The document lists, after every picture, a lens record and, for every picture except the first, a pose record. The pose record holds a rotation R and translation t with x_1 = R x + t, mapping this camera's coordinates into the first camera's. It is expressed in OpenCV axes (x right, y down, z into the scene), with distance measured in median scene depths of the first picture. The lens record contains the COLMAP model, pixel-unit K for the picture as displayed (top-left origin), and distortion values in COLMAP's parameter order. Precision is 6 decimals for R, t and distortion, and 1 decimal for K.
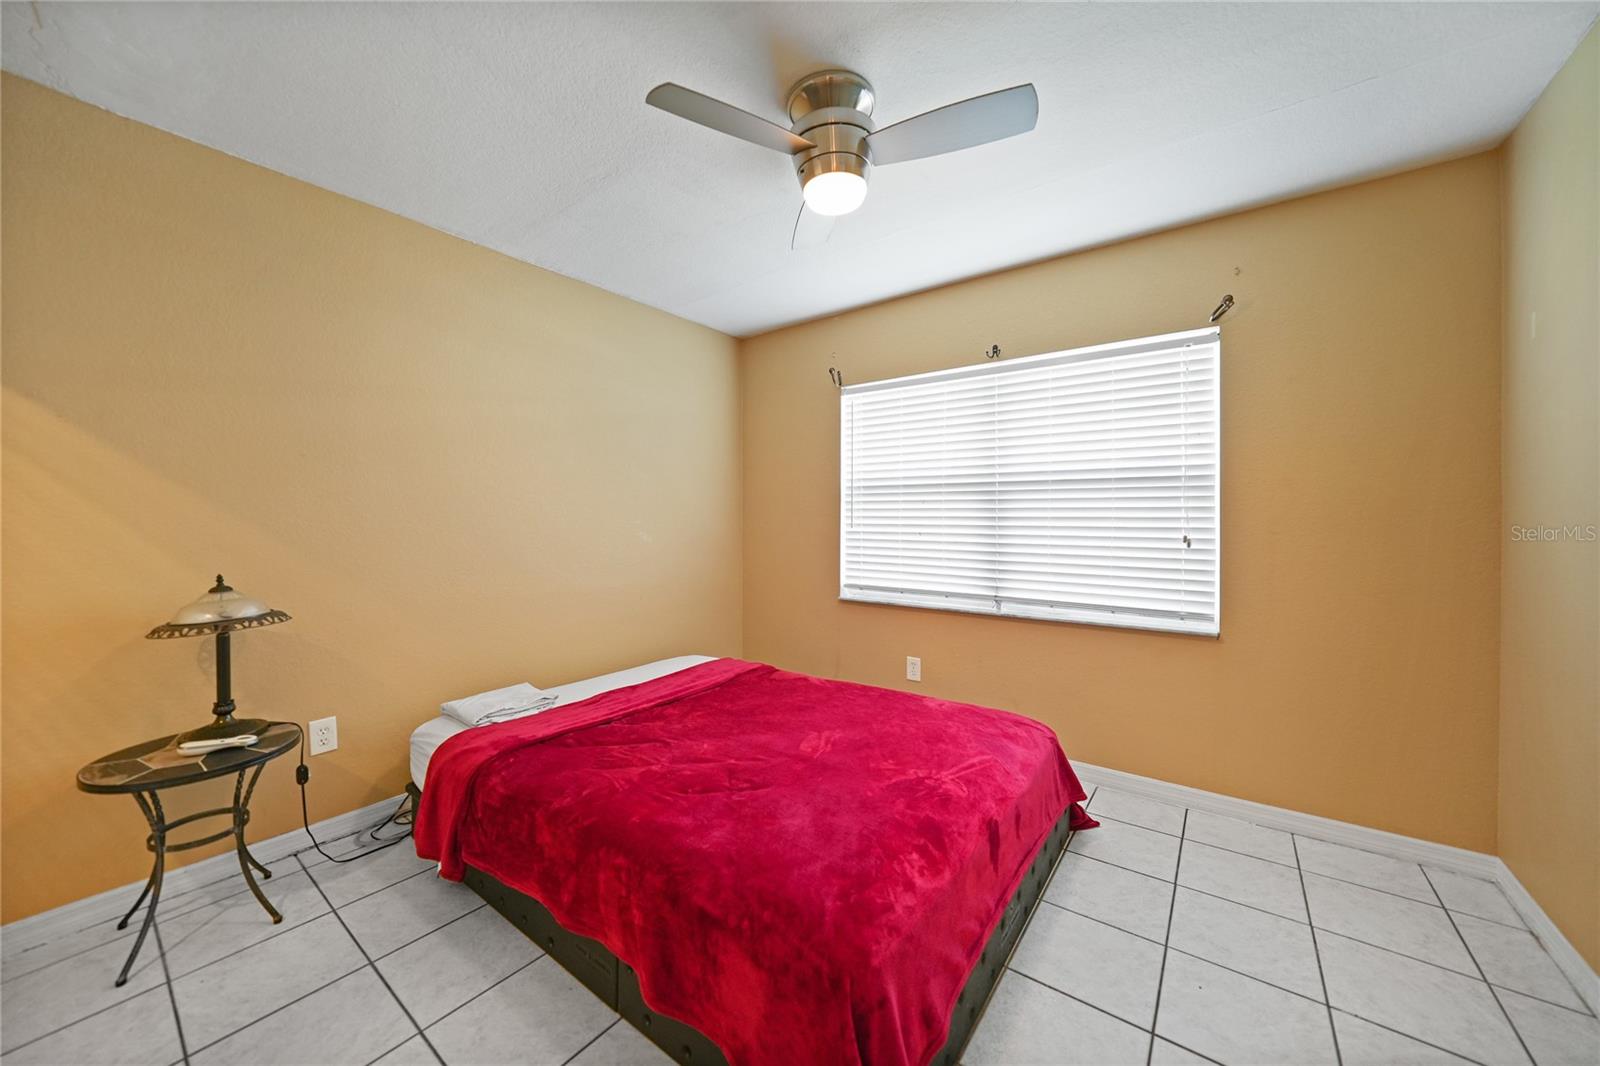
lens RADIAL K [[563.3, 0, 801.3], [0, 563.3, 530.0], [0, 0, 1]] dist [-0.027592, 0.006609]
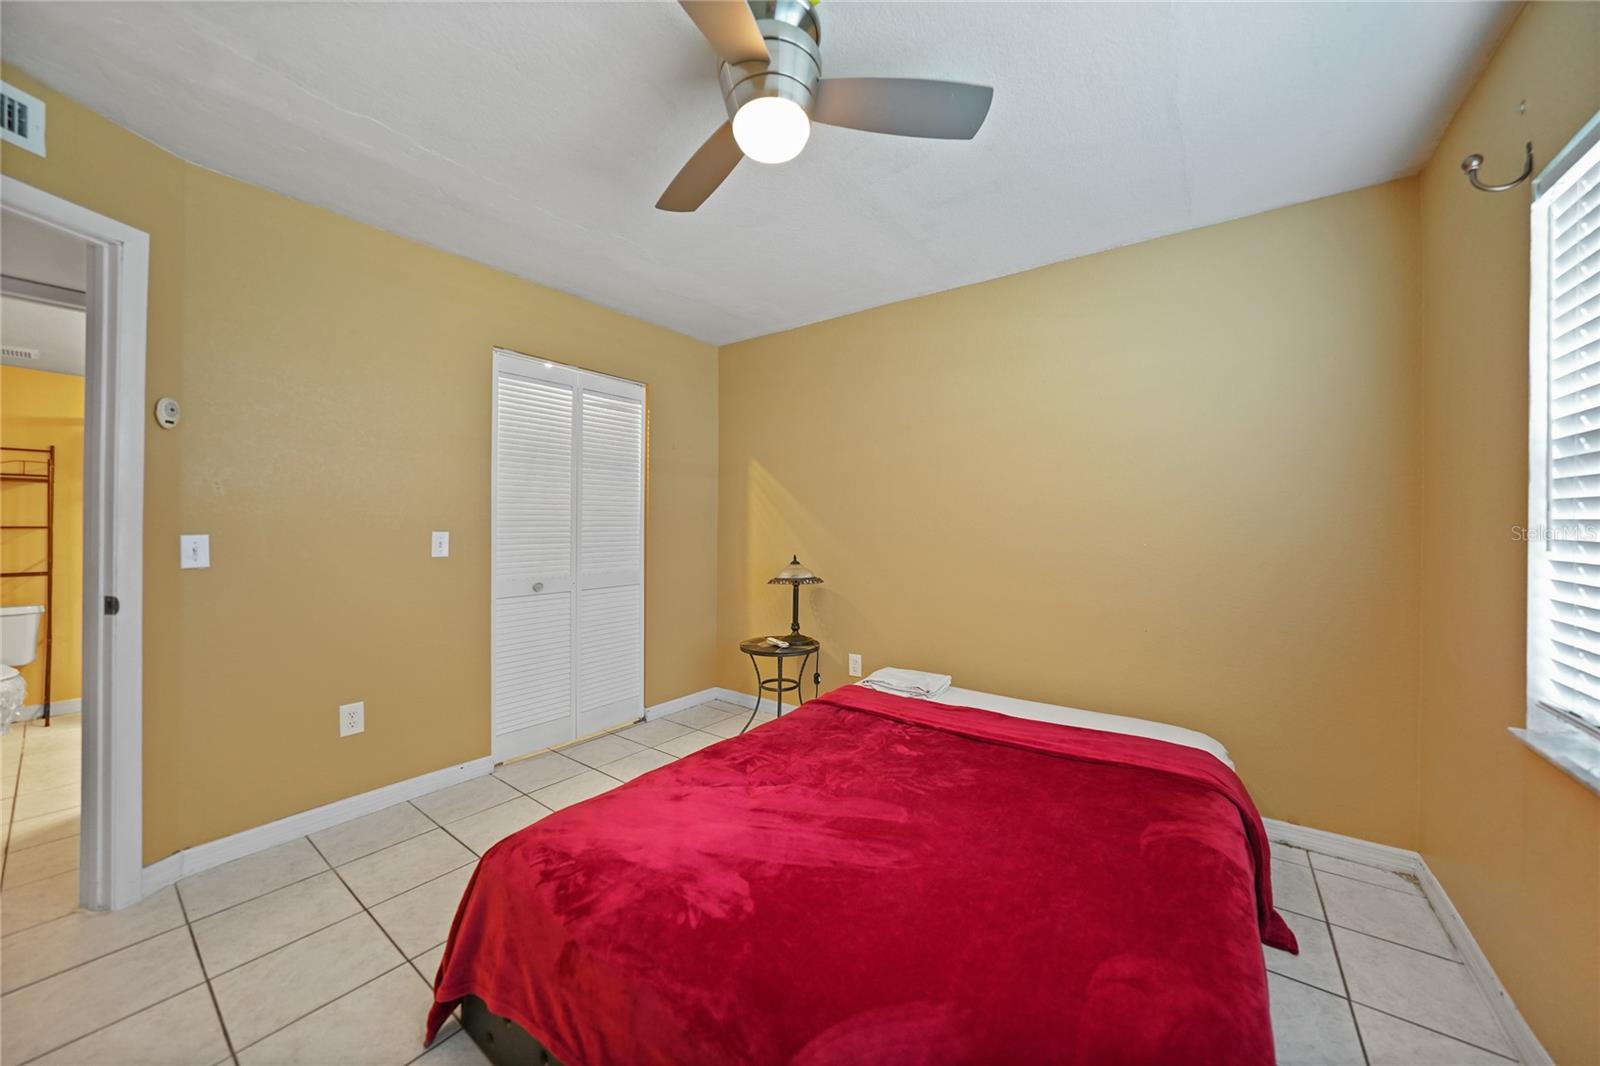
lens RADIAL K [[563.3, 0, 801.3], [0, 563.3, 530.0], [0, 0, 1]] dist [-0.027592, 0.006609]
pose [[0.013326, 0.002643, -0.999908, 0.669985], [-0.027106, 0.999630, 0.002281, -0.006703], [0.999544, 0.027073, 0.013393, 0.776461]]
